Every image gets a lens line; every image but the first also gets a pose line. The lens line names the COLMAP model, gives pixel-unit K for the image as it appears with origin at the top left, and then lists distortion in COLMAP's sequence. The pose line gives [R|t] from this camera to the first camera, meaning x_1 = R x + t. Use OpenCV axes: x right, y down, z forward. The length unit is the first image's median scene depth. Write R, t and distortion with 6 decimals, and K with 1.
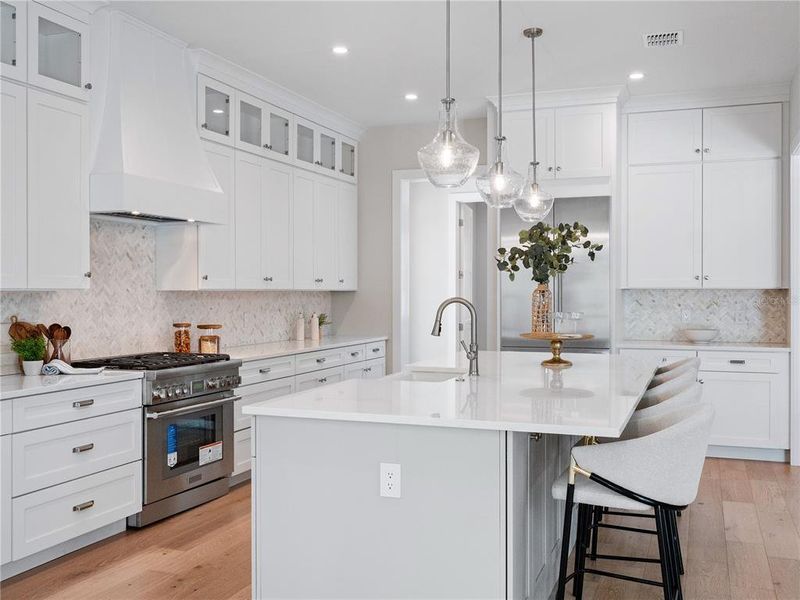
lens RADIAL K [[813.1, 0, 400.0], [0, 813.1, 300.0], [0, 0, 1]] dist [0.011177, 0.014220]
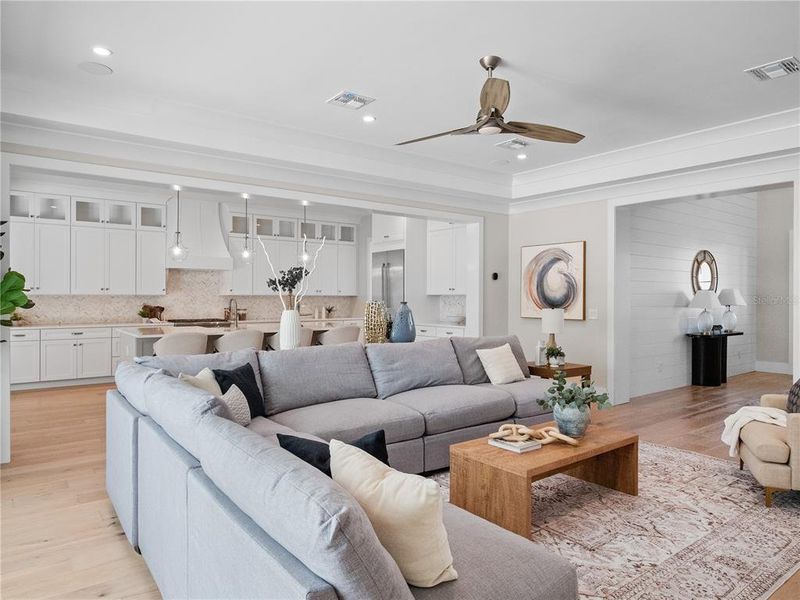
lens RADIAL K [[520.7, 0, 400.0], [0, 520.7, 300.0], [0, 0, 1]] dist [-0.012033, 0.000256]
pose [[0.842434, 0.006162, -0.538764, 1.095006], [-0.009785, 0.999945, -0.003863, 0.004262], [0.538711, 0.008526, 0.842448, -0.102166]]
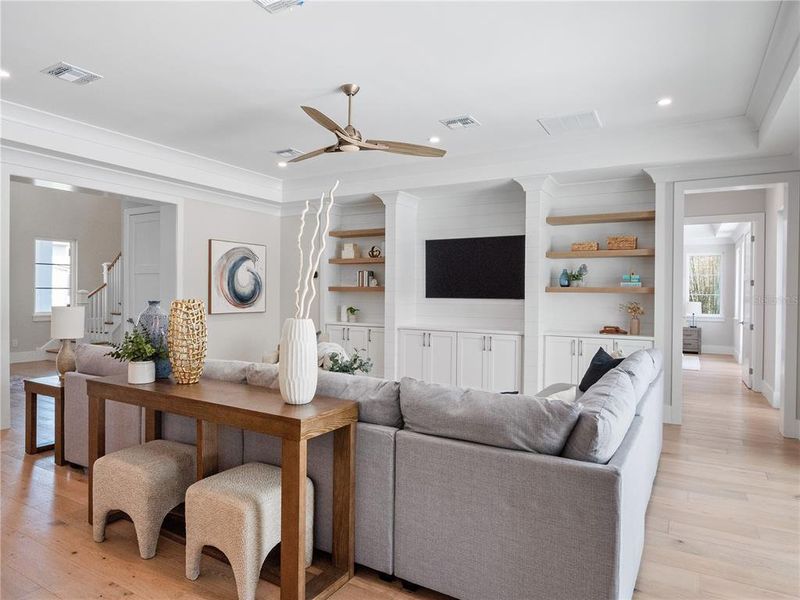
lens RADIAL K [[520.7, 0, 400.0], [0, 520.7, 300.0], [0, 0, 1]] dist [-0.012033, 0.000256]
pose [[0.193924, -0.012584, 0.980936, -0.485404], [0.001953, 0.999921, 0.012442, -0.008007], [-0.981015, -0.000497, 0.193933, 0.481647]]
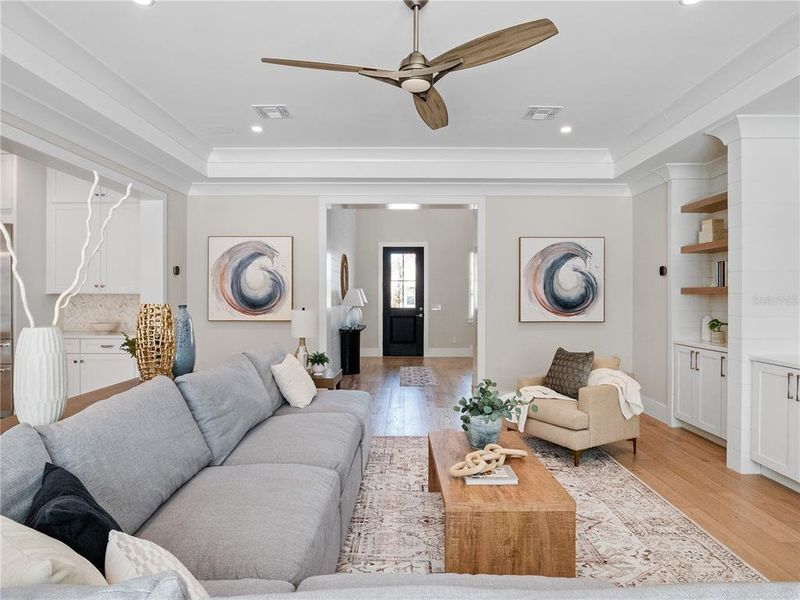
lens RADIAL K [[492.8, 0, 400.0], [0, 492.8, 300.0], [0, 0, 1]] dist [-0.016617, 0.000594]
pose [[0.941294, -0.002448, 0.337579, 0.676441], [0.003612, 0.999990, -0.002819, 0.000930], [-0.337568, 0.003873, 0.941293, 0.051048]]
